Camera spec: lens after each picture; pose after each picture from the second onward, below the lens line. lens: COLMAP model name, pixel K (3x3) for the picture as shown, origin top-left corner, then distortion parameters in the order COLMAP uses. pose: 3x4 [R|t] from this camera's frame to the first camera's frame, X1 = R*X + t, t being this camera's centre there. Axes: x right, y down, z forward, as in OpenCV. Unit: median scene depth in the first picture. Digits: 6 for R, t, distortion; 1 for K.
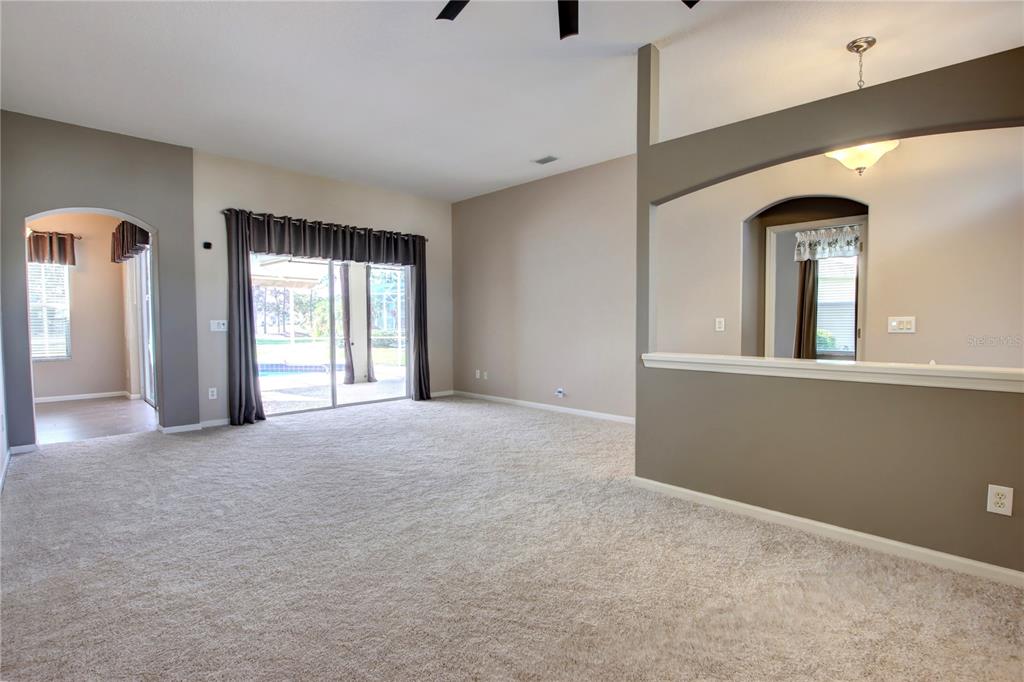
lens RADIAL K [[472.8, 0, 514.3], [0, 472.8, 342.4], [0, 0, 1]] dist [-0.028660, 0.000542]
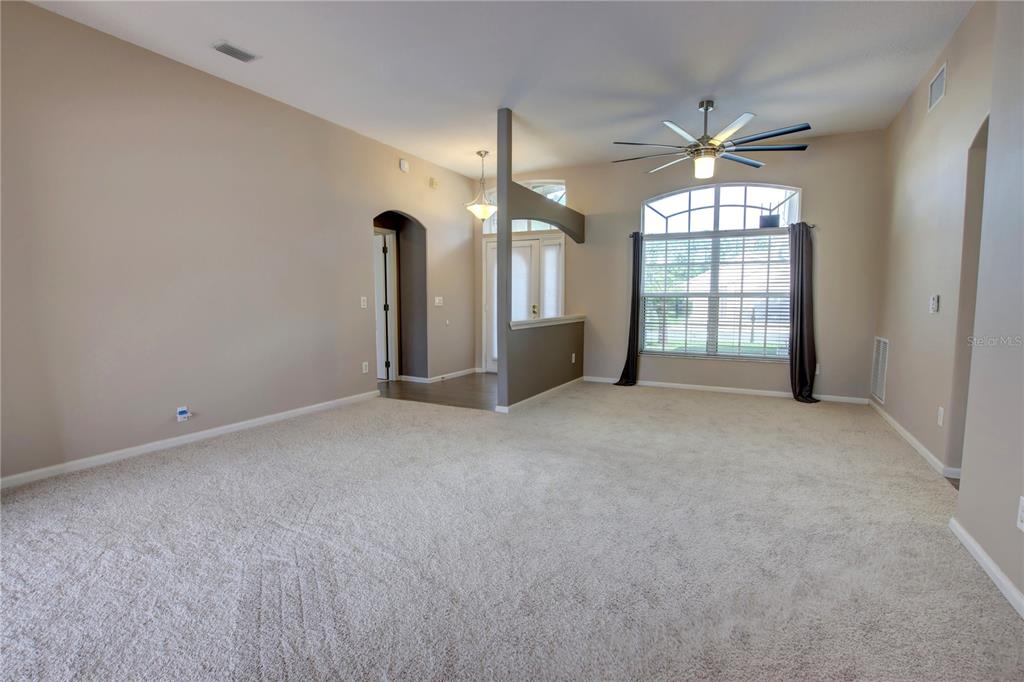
lens RADIAL K [[472.8, 0, 514.3], [0, 472.8, 342.4], [0, 0, 1]] dist [-0.028660, 0.000542]
pose [[-0.275442, -0.091649, 0.956939, -0.819410], [0.038810, 0.993573, 0.106328, -0.050195], [-0.960534, 0.066426, -0.270115, 0.984518]]
